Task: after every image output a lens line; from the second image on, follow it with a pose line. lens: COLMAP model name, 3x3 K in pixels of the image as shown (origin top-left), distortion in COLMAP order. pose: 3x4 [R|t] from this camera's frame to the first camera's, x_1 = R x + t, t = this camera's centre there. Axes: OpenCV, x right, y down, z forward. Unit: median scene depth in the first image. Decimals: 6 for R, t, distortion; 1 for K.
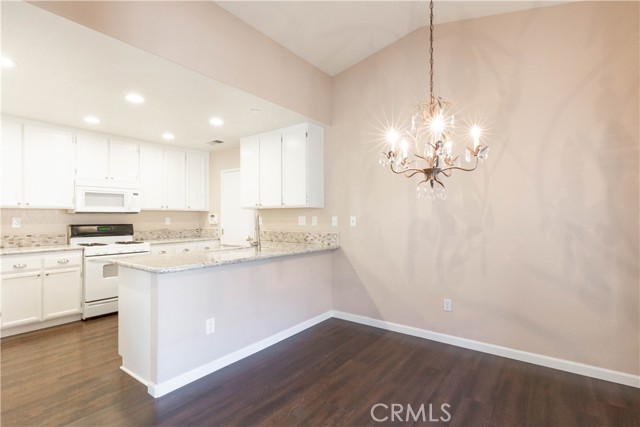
lens RADIAL K [[317.4, 0, 329.0], [0, 317.4, 218.0], [0, 0, 1]] dist [-0.007667, 0.001767]
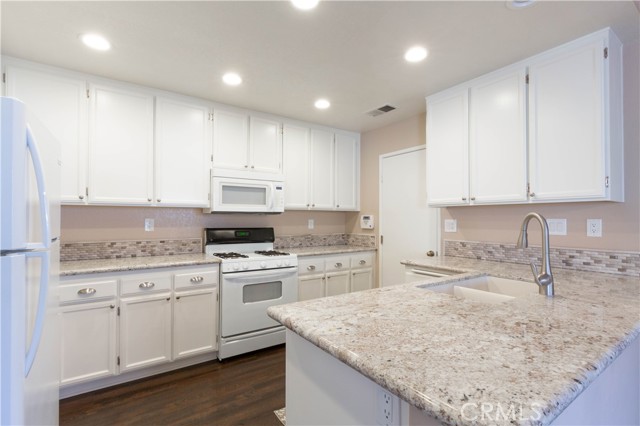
lens RADIAL K [[317.4, 0, 325.1], [0, 317.4, 218.8], [0, 0, 1]] dist [-0.007667, 0.001767]
pose [[0.945321, 0.005429, -0.326095, -0.291551], [-0.006995, 0.999969, -0.003631, -0.000710], [0.326065, 0.005713, 0.945330, 0.363642]]
